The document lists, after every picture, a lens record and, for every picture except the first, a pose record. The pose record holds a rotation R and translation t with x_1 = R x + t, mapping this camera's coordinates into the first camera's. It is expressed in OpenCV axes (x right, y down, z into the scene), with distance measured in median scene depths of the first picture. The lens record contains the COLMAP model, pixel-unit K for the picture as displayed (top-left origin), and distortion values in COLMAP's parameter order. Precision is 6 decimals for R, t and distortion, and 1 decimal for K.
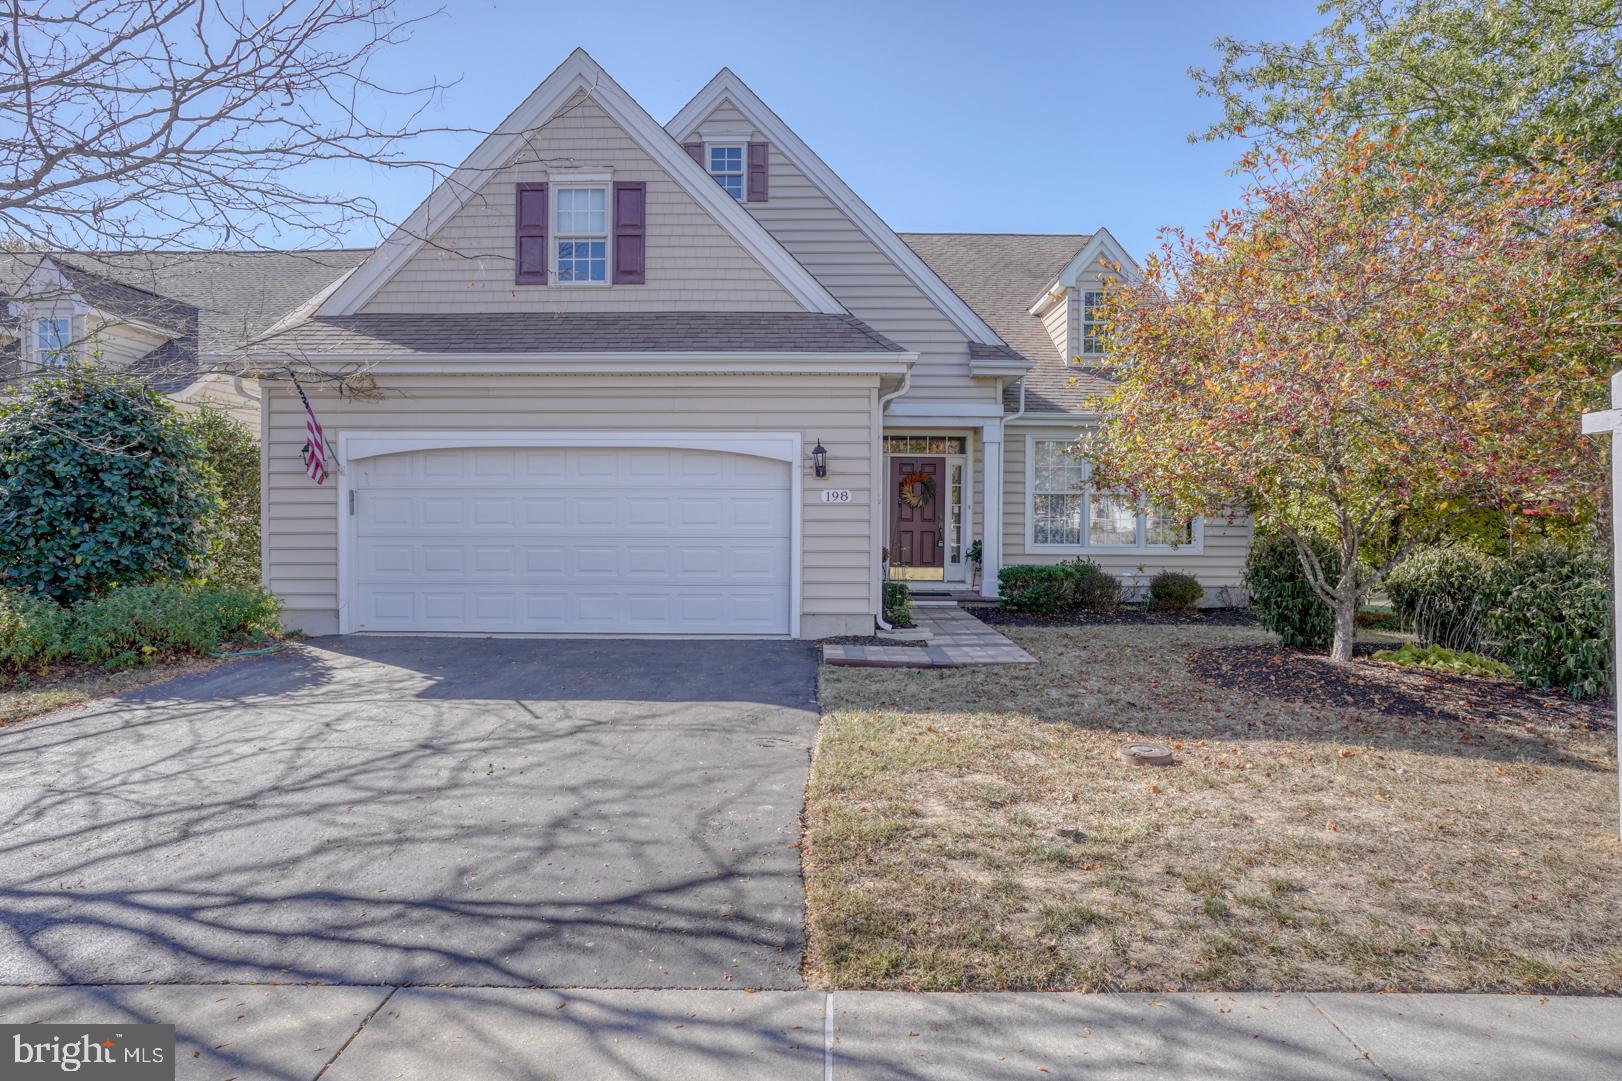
lens RADIAL K [[850.6, 0, 835.1], [0, 850.6, 532.8], [0, 0, 1]] dist [-0.044287, 0.027180]
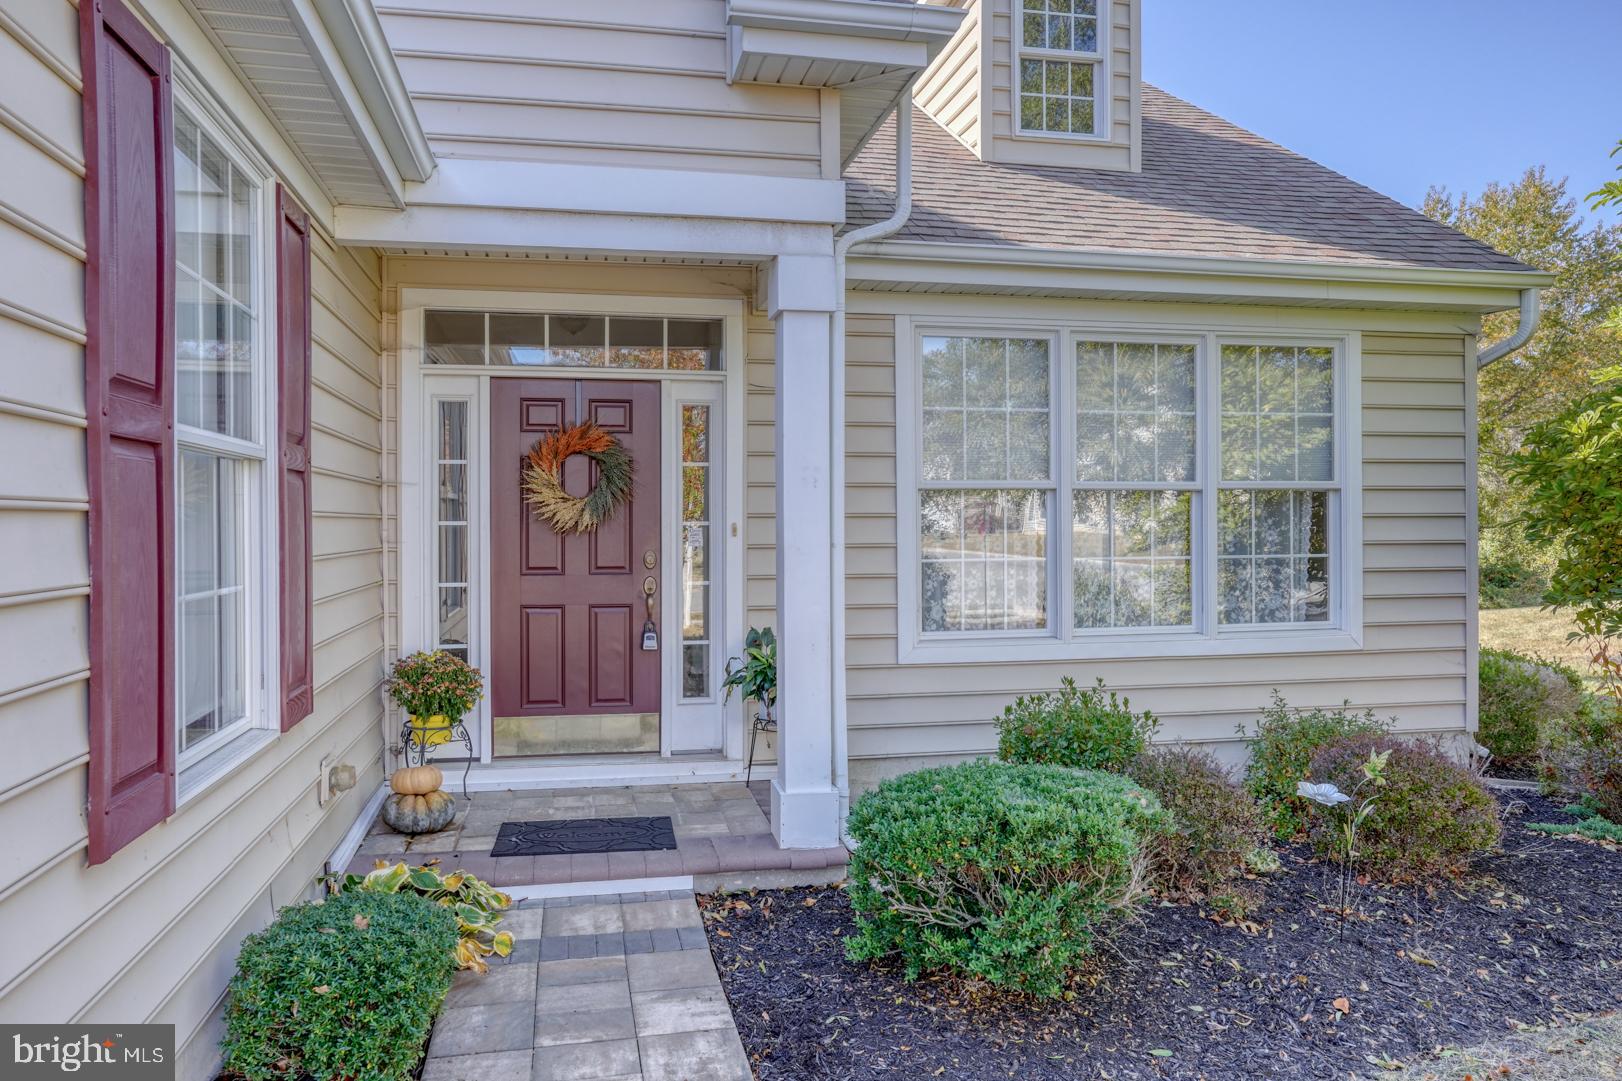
lens RADIAL K [[1119.9, 0, 808.3], [0, 1119.9, 534.9], [0, 0, 1]] dist [-0.027565, -0.000111]
pose [[0.977474, -0.014237, 0.210577, 0.144096], [0.014406, 0.999896, 0.000733, -0.043464], [-0.210565, 0.002317, 0.977577, 0.869076]]
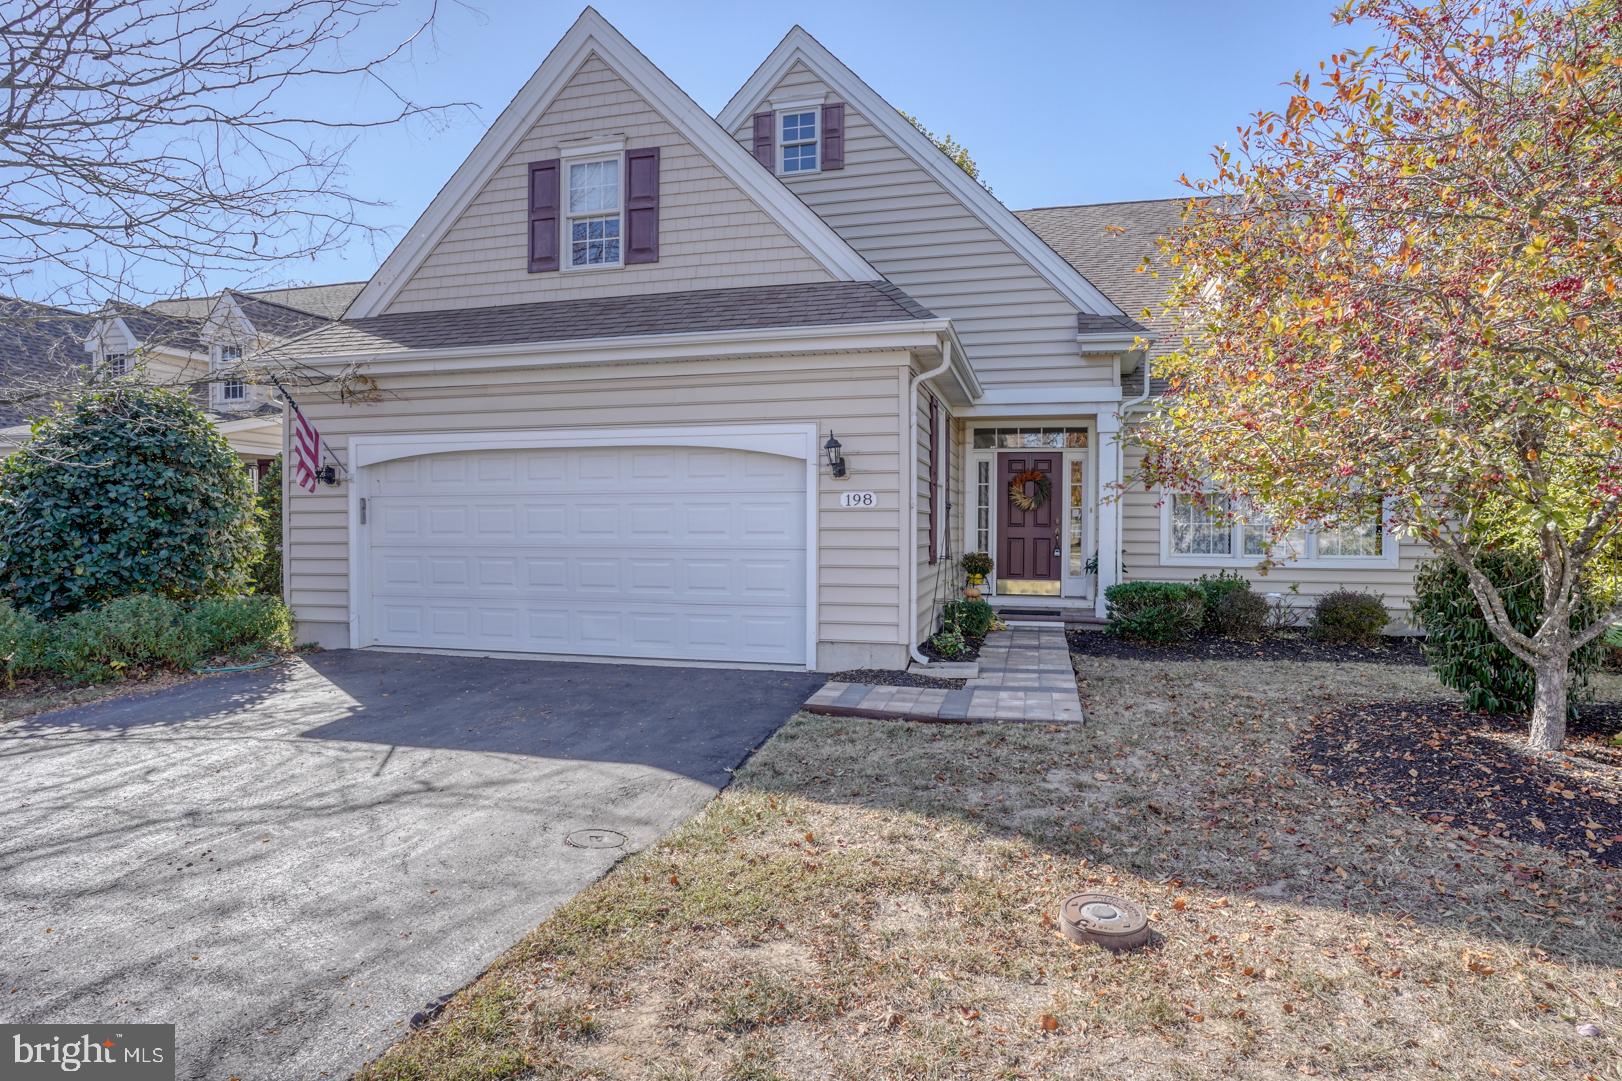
lens RADIAL K [[850.6, 0, 835.1], [0, 850.6, 532.8], [0, 0, 1]] dist [-0.044287, 0.027180]
pose [[0.973451, -0.000541, -0.228894, 0.158103], [0.000064, 0.999998, -0.002091, -0.008649], [0.228895, 0.002021, 0.973449, 0.180516]]
